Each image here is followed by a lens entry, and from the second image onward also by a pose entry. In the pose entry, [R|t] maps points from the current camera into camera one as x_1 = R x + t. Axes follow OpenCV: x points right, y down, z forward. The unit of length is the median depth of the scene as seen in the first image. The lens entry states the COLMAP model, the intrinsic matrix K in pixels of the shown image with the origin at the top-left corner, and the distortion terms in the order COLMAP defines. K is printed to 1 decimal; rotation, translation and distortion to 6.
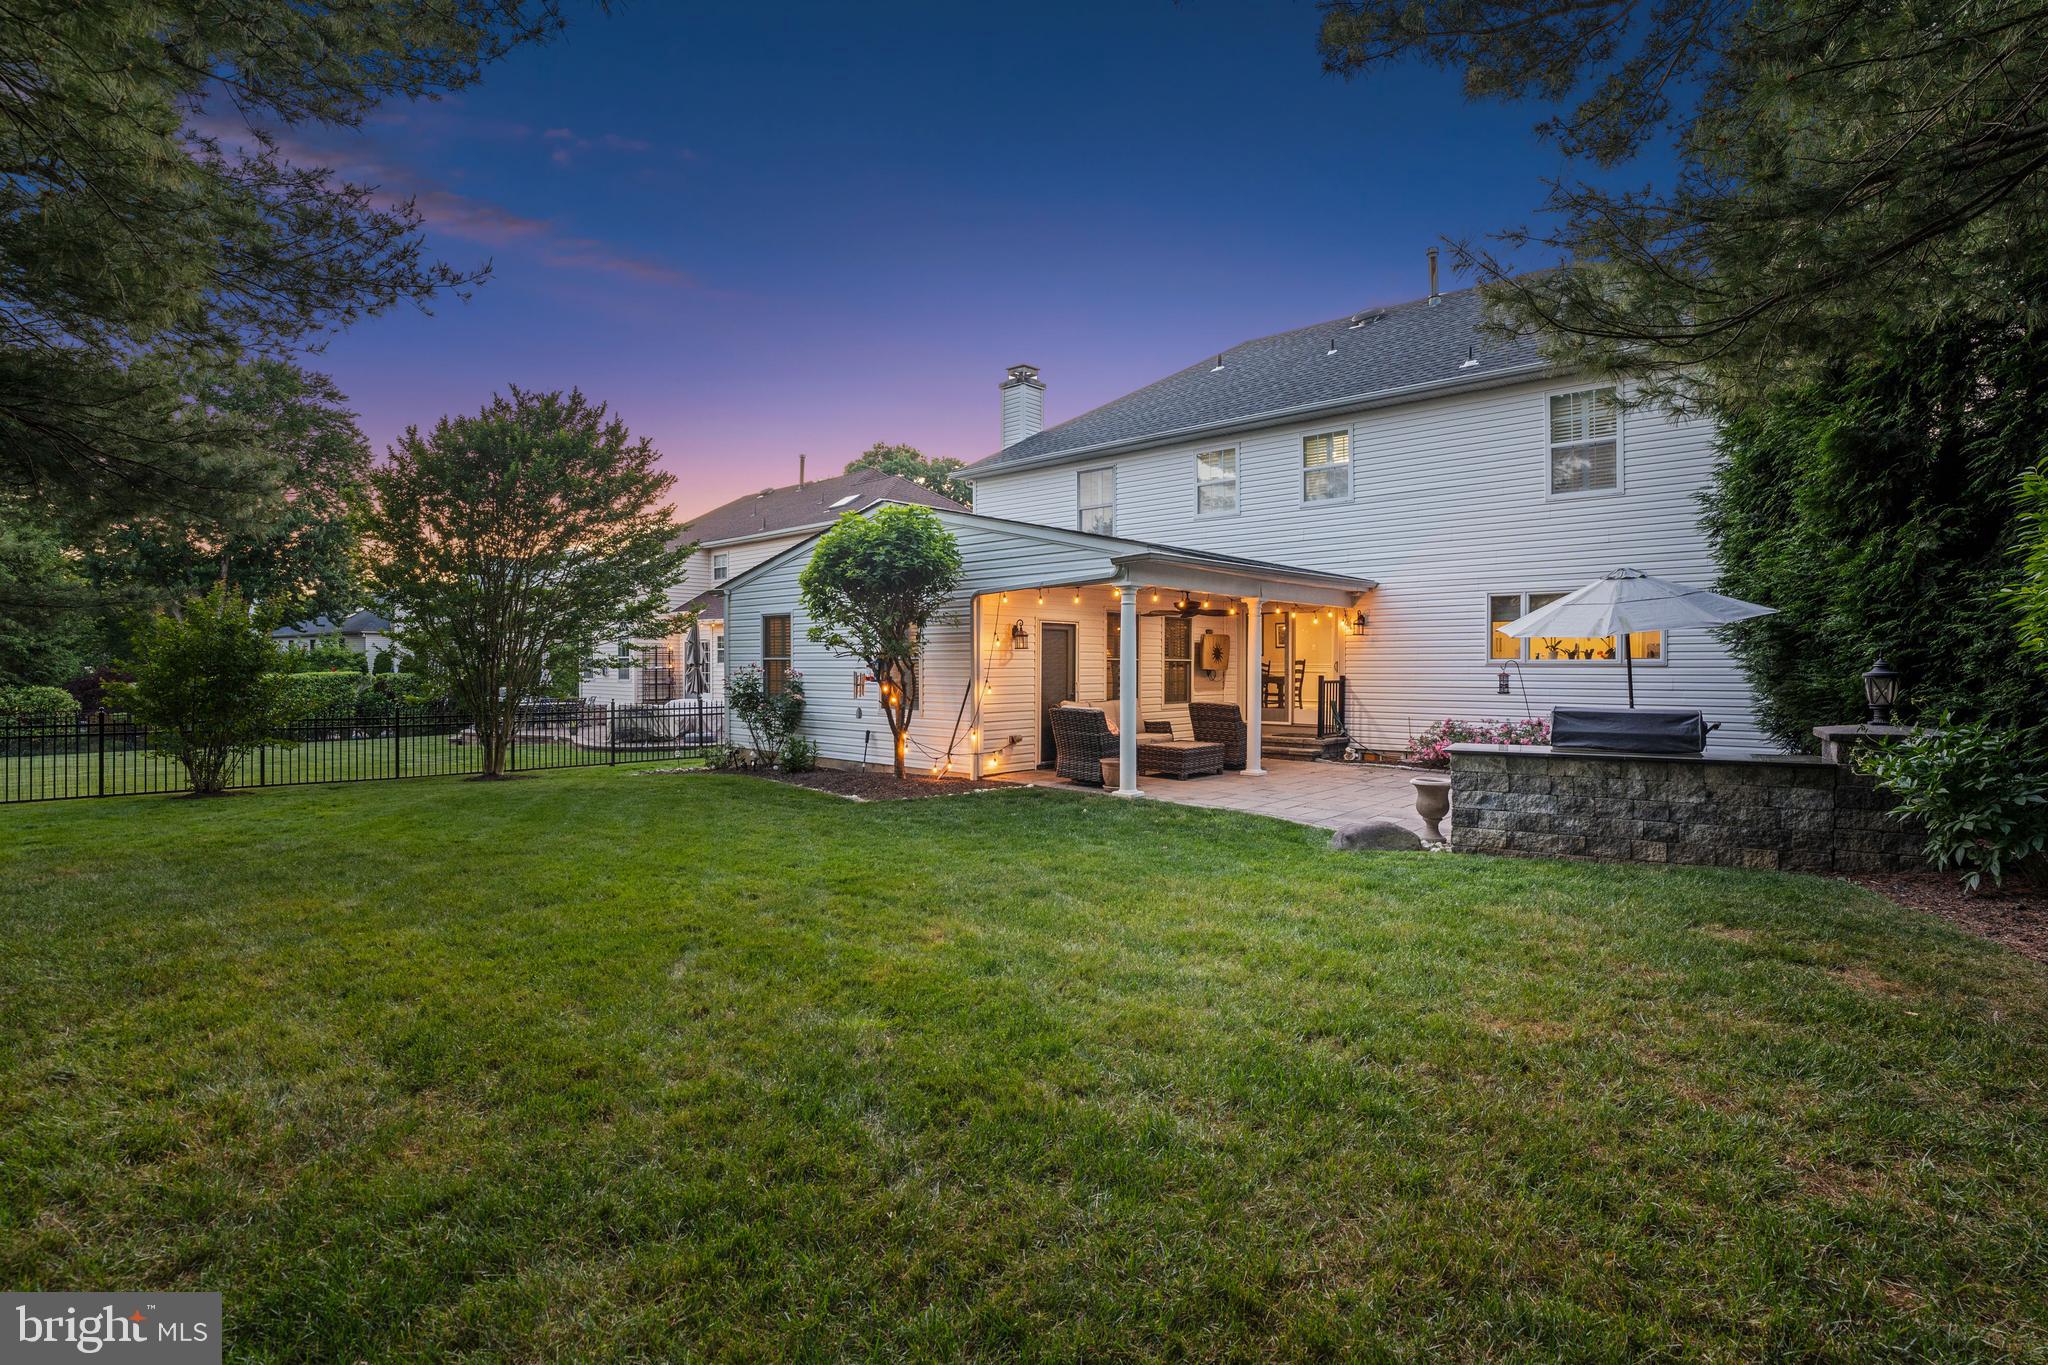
lens RADIAL K [[967.2, 0, 1069.8], [0, 967.2, 699.0], [0, 0, 1]] dist [-0.034384, 0.008136]
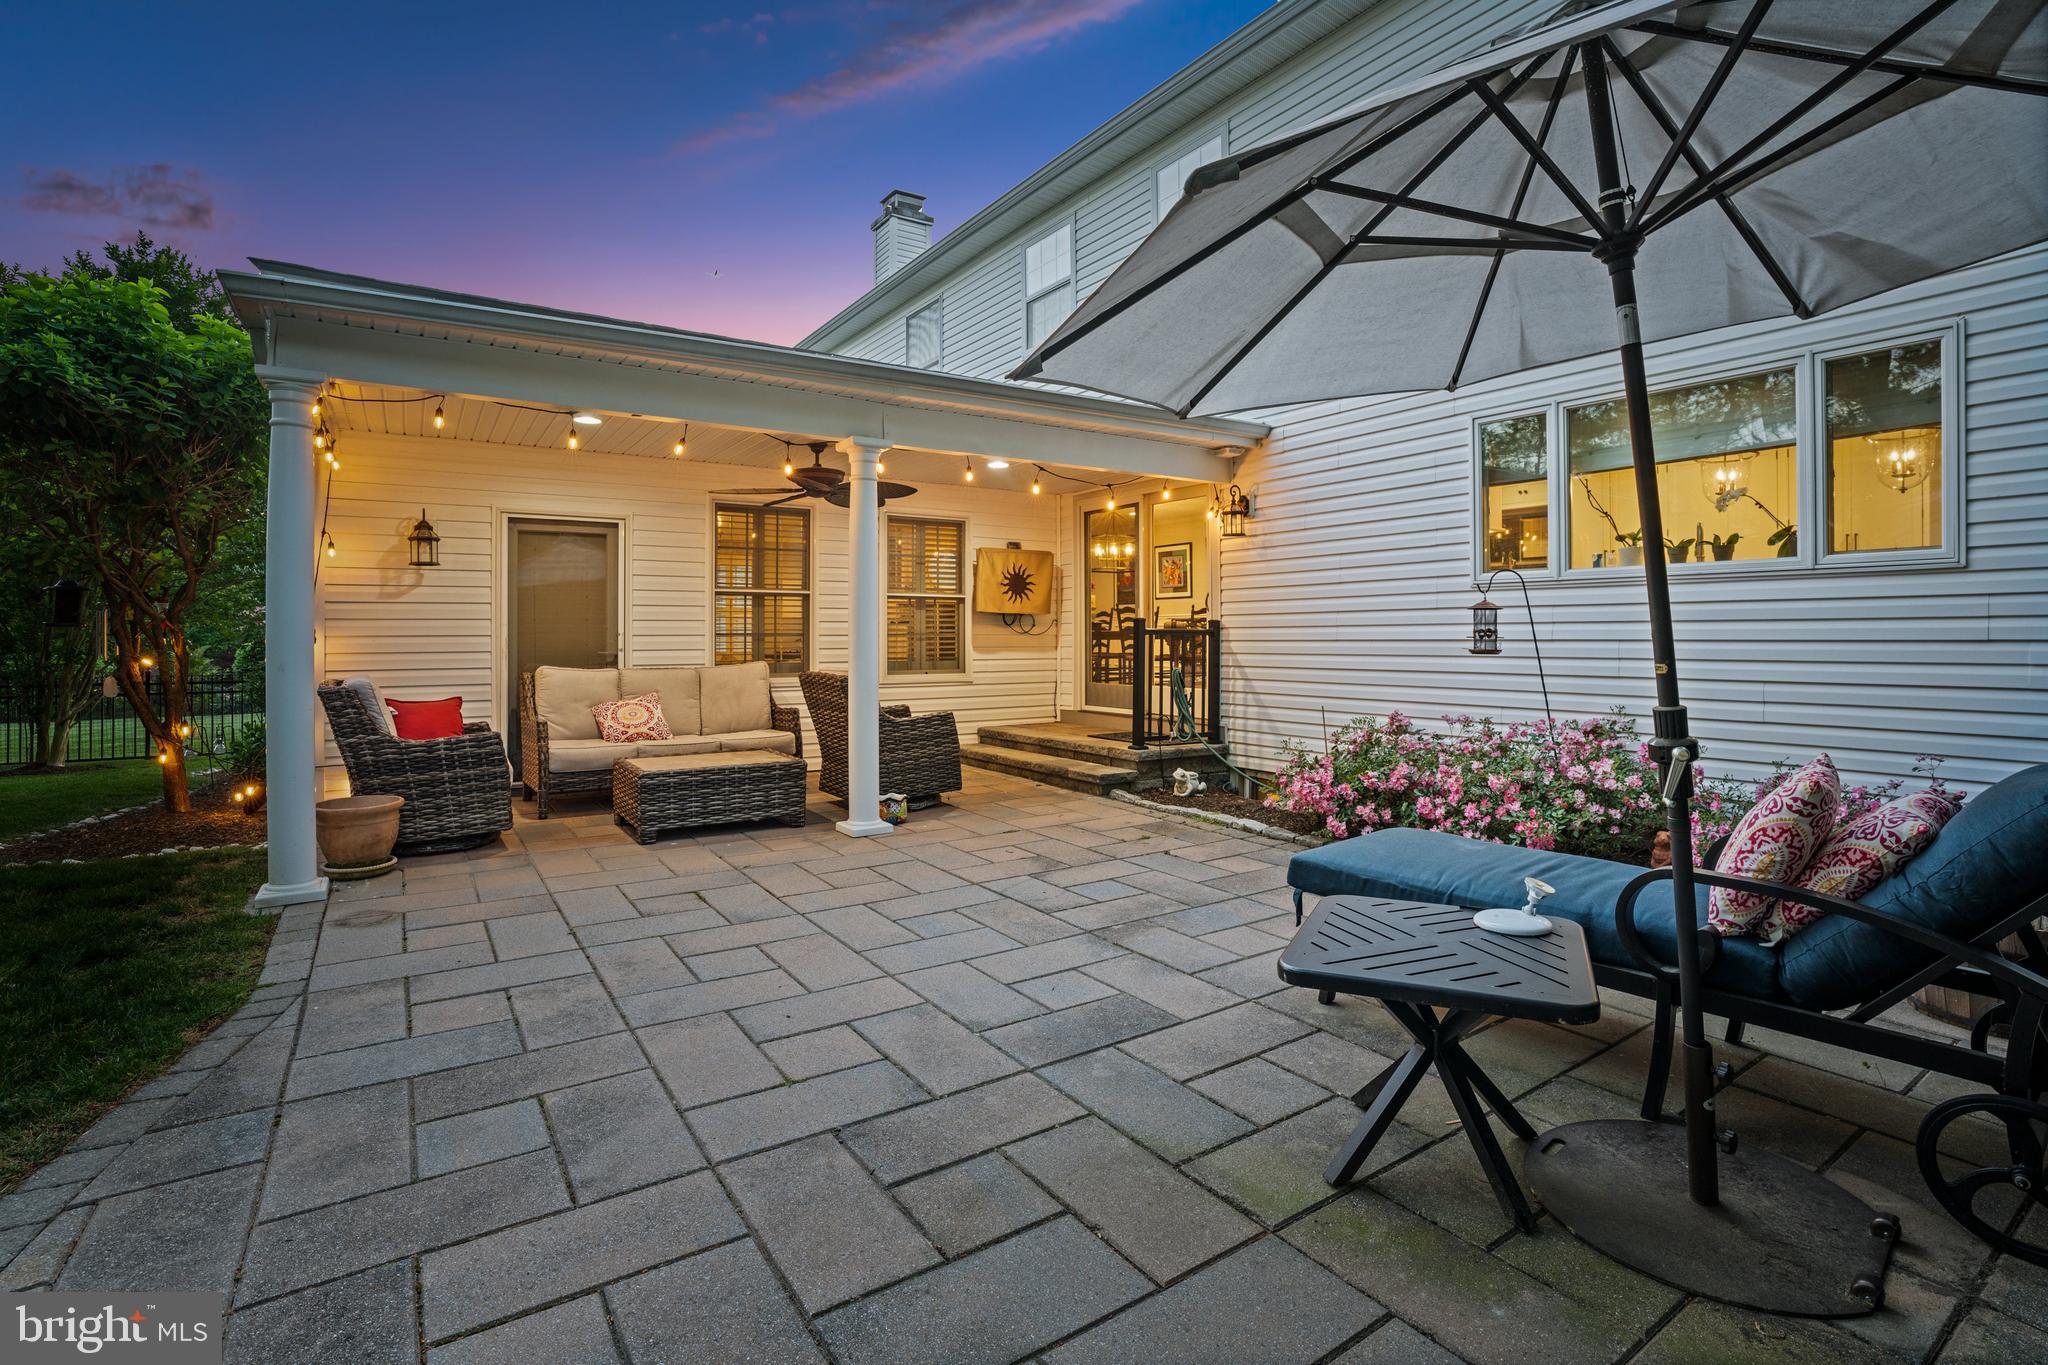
lens RADIAL K [[967.2, 0, 1060.8], [0, 967.2, 638.3], [0, 0, 1]] dist [-0.034384, 0.008136]
pose [[0.964498, -0.002683, -0.264078, 0.379987], [-0.005826, 0.999489, -0.031433, 0.001556], [0.264027, 0.031856, 0.963989, 0.560537]]
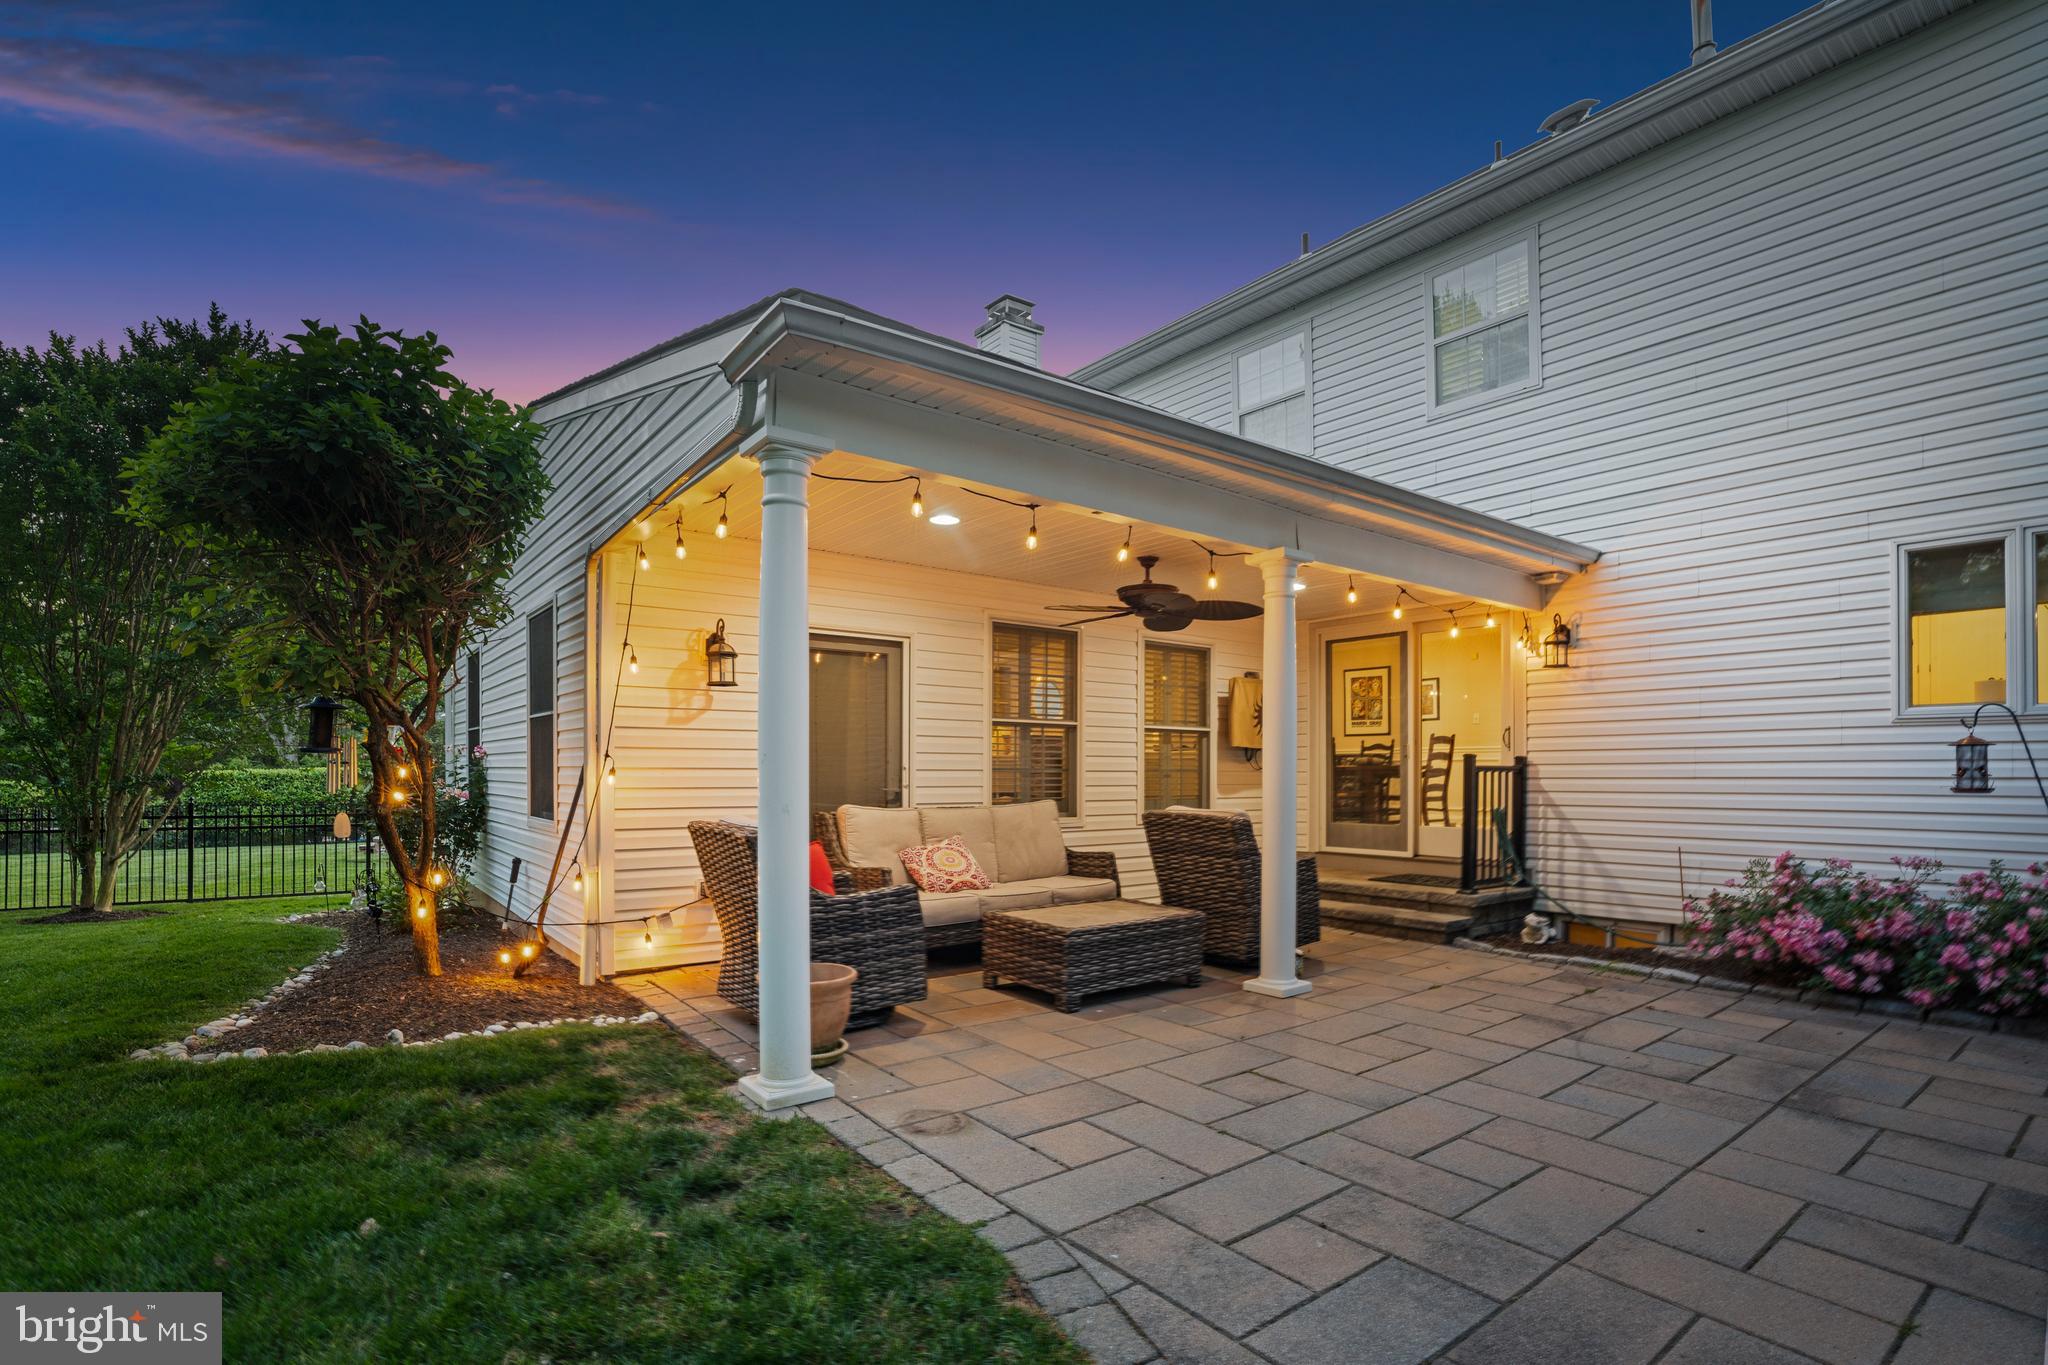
lens RADIAL K [[967.2, 0, 1053.5], [0, 967.2, 786.5], [0, 0, 1]] dist [-0.034384, 0.008136]
pose [[0.981149, 0.002843, -0.193232, 0.168404], [-0.006971, 0.999762, -0.020683, 0.002154], [0.193127, 0.021640, 0.980935, 0.559251]]
